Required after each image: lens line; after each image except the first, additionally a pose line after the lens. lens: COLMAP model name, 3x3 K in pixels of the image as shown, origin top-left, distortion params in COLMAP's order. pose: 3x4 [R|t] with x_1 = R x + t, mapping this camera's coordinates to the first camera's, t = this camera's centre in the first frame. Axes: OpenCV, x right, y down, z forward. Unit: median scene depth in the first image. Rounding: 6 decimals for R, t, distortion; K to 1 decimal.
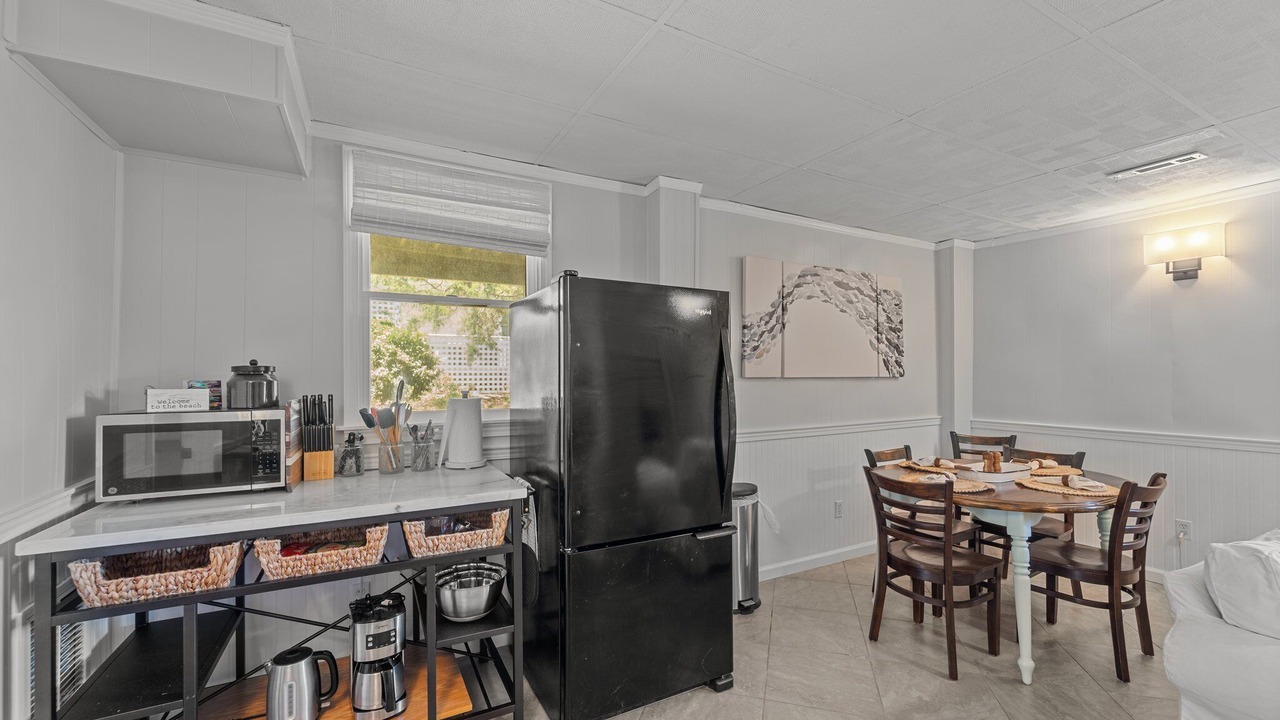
lens RADIAL K [[523.5, 0, 645.1], [0, 523.5, 366.9], [0, 0, 1]] dist [0.000131, 0.000002]
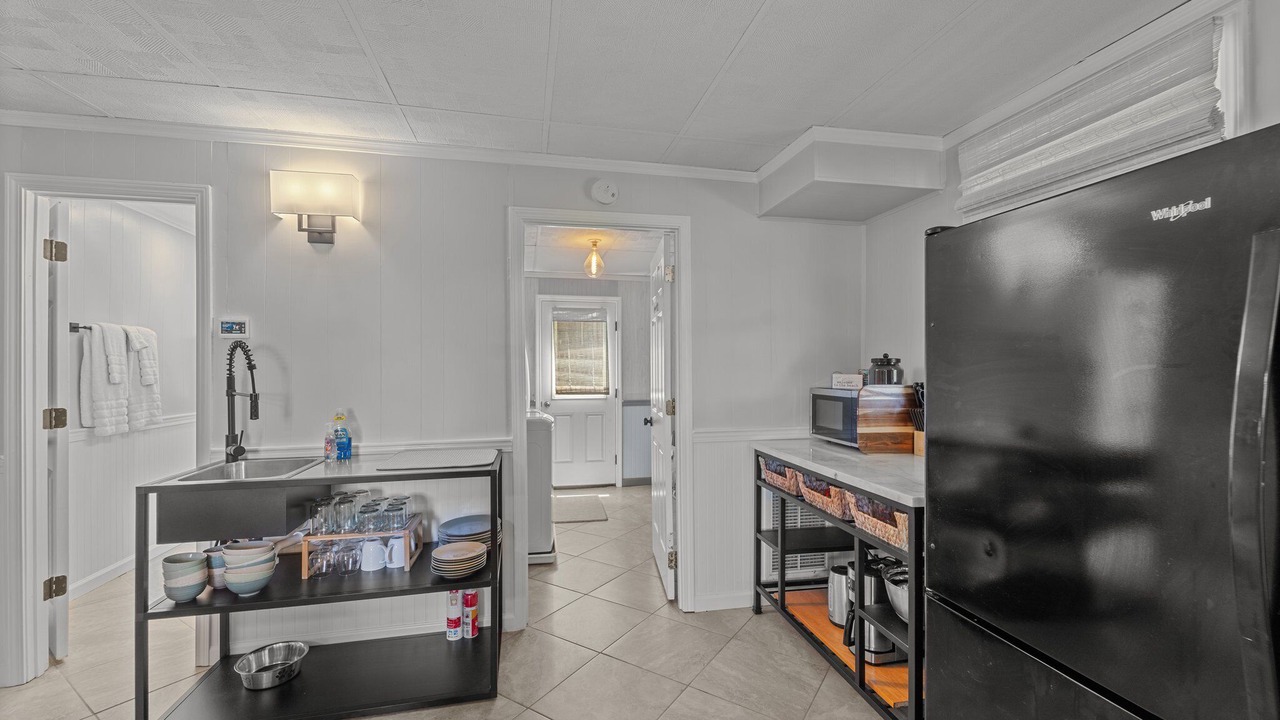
lens RADIAL K [[523.5, 0, 645.1], [0, 523.5, 366.9], [0, 0, 1]] dist [0.000131, 0.000002]
pose [[-0.285276, 0.002368, -0.958442, 0.740926], [0.018073, 0.999832, -0.002910, 0.013742], [0.958275, -0.018152, -0.285271, 0.846997]]
